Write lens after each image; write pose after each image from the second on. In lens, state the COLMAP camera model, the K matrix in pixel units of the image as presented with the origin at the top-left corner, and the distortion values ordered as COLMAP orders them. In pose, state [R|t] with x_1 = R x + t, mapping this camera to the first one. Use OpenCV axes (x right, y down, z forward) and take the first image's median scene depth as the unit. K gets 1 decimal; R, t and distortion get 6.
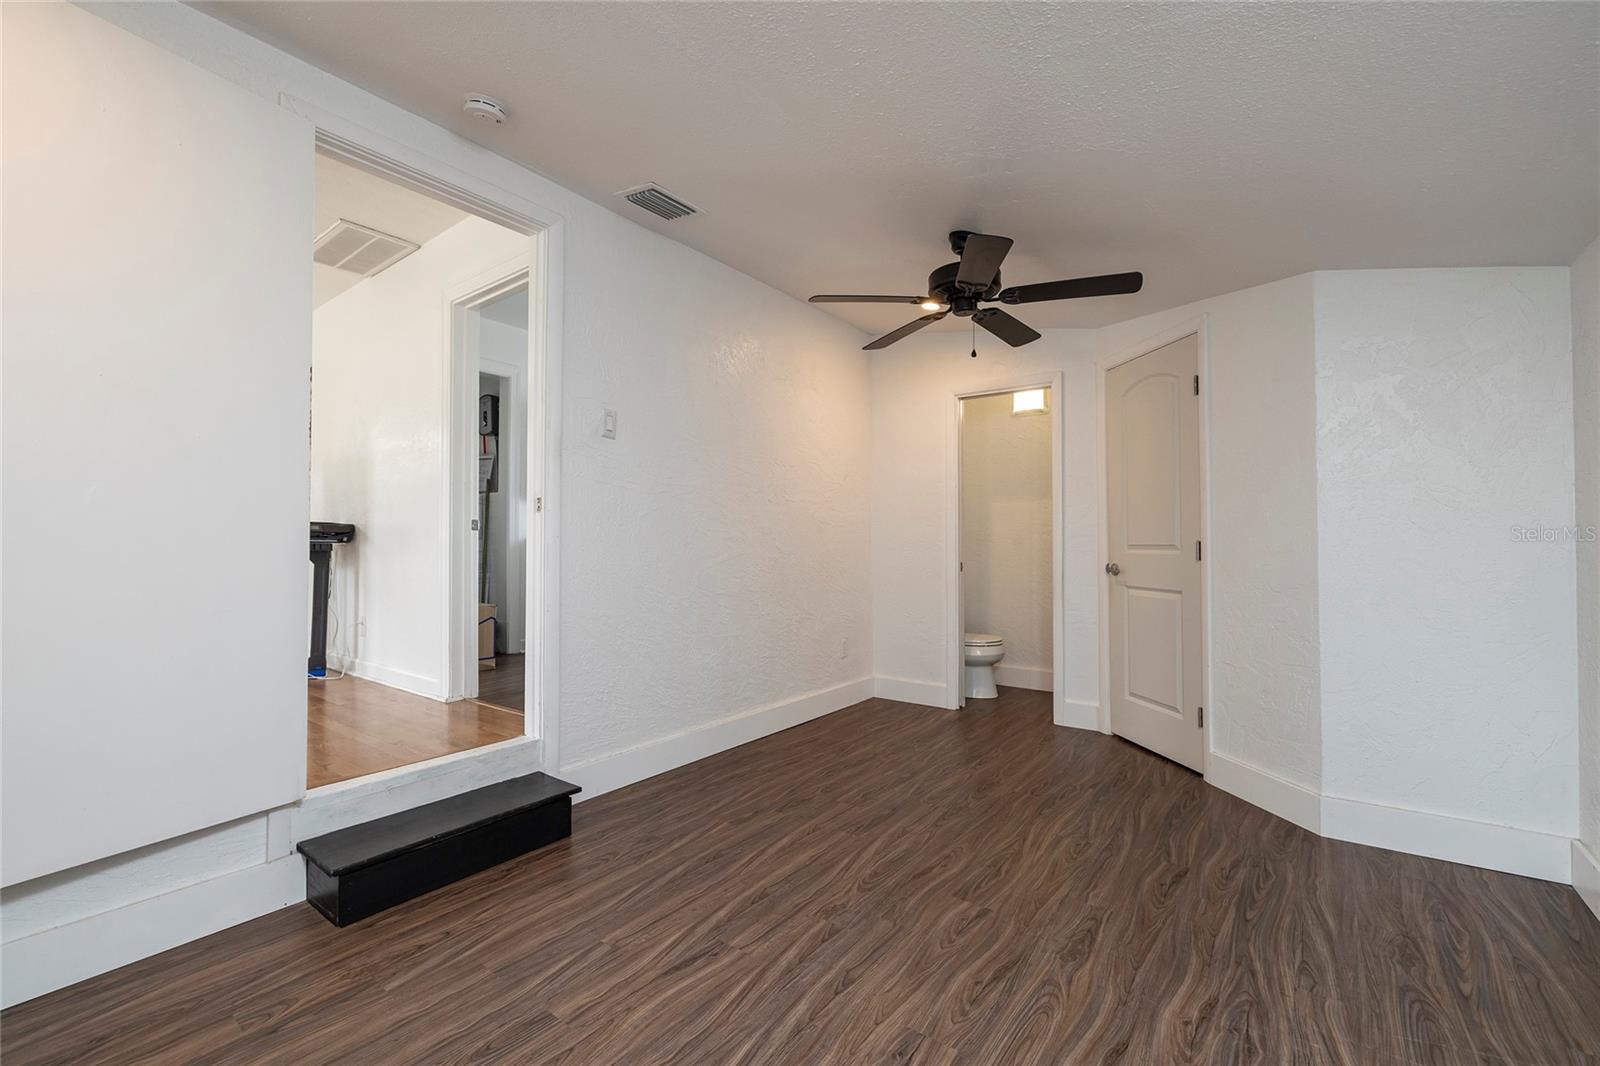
lens RADIAL K [[674.7, 0, 803.7], [0, 674.7, 529.2], [0, 0, 1]] dist [-0.001083, -0.000177]
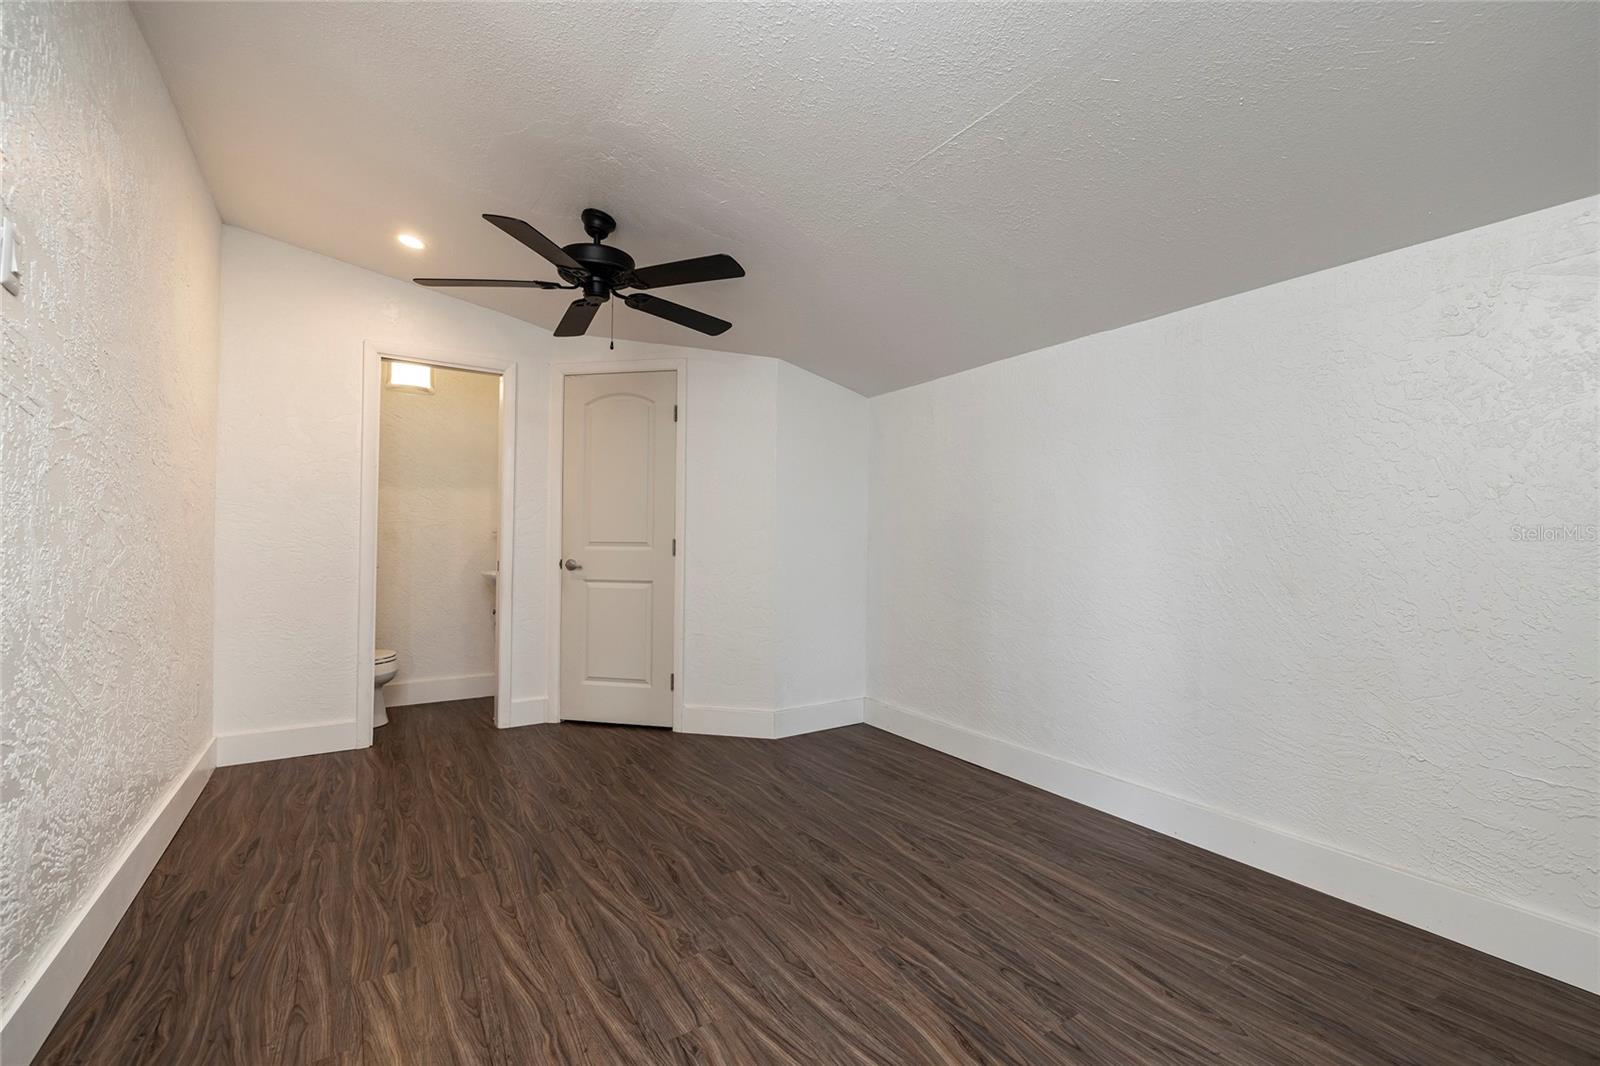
lens RADIAL K [[674.7, 0, 803.7], [0, 674.7, 529.2], [0, 0, 1]] dist [-0.001083, -0.000177]
pose [[0.340197, 0.022602, 0.940082, -0.674943], [-0.030293, 0.999456, -0.013067, 0.010312], [-0.939866, -0.024033, 0.340697, 0.482645]]
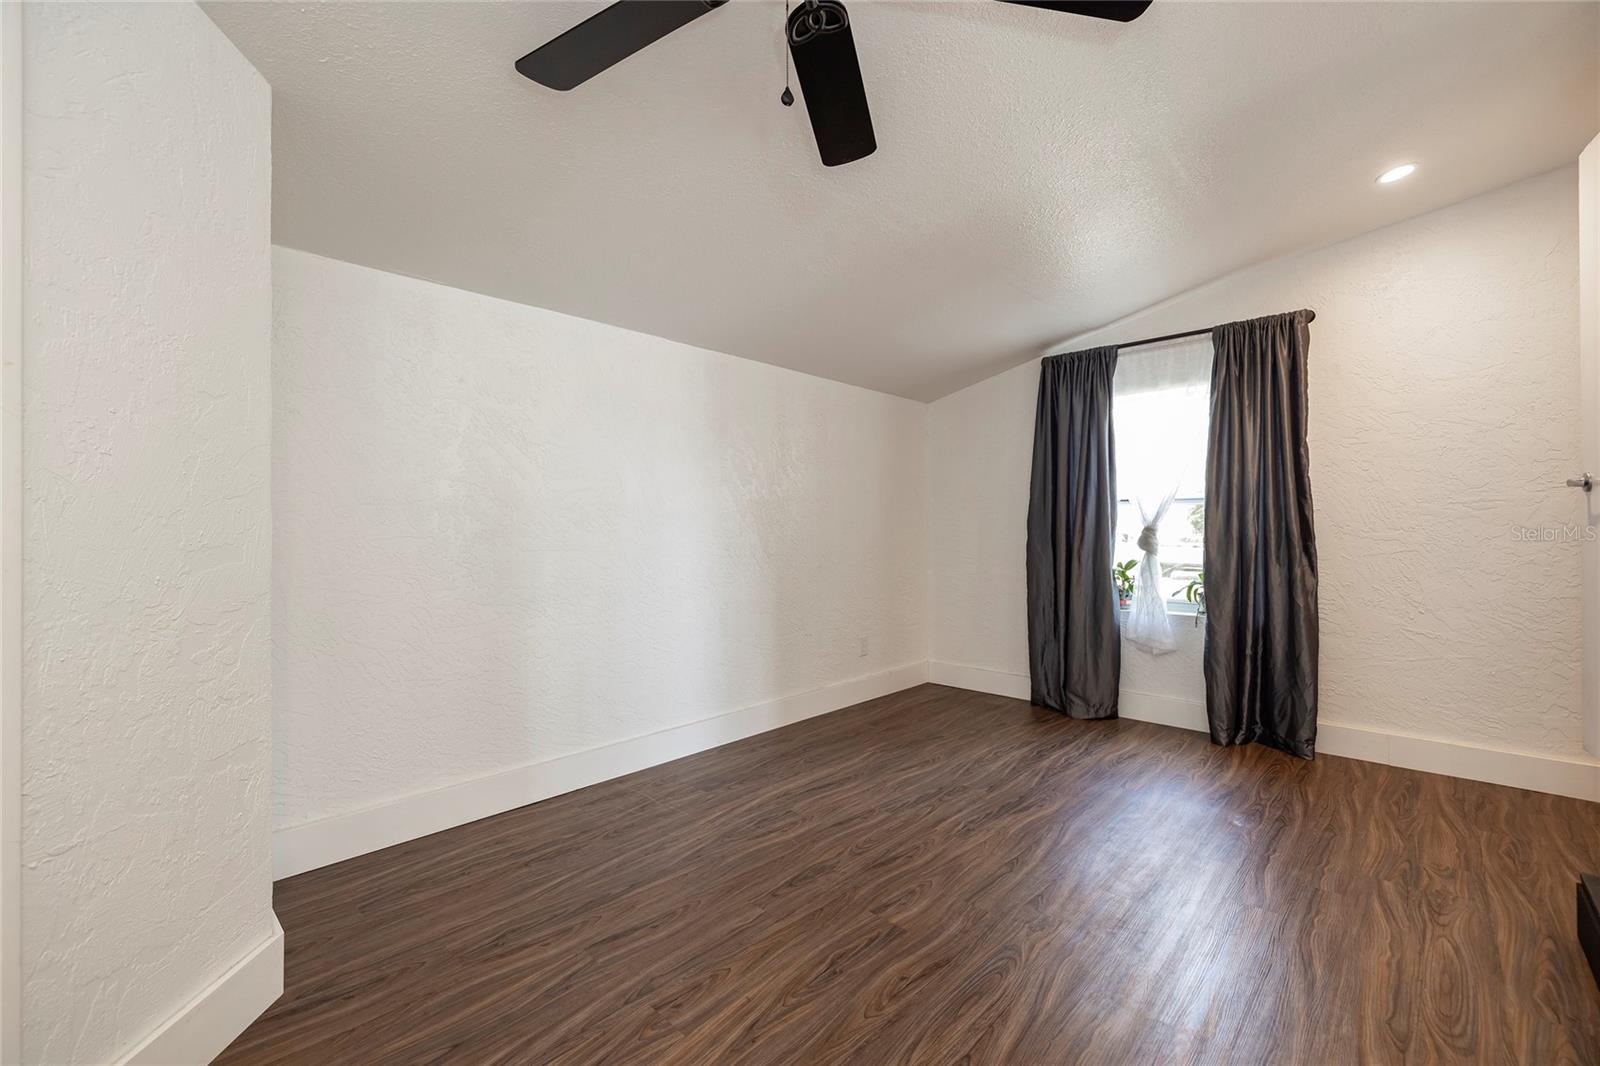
lens RADIAL K [[657.3, 0, 800.0], [0, 657.3, 533.0], [0, 0, 1]] dist [-0.000654, 0.000101]
pose [[-0.993075, 0.001486, 0.117474, 0.232915], [-0.000297, 0.999885, -0.015161, 0.036458], [-0.117483, -0.015090, -0.992960, 1.696068]]
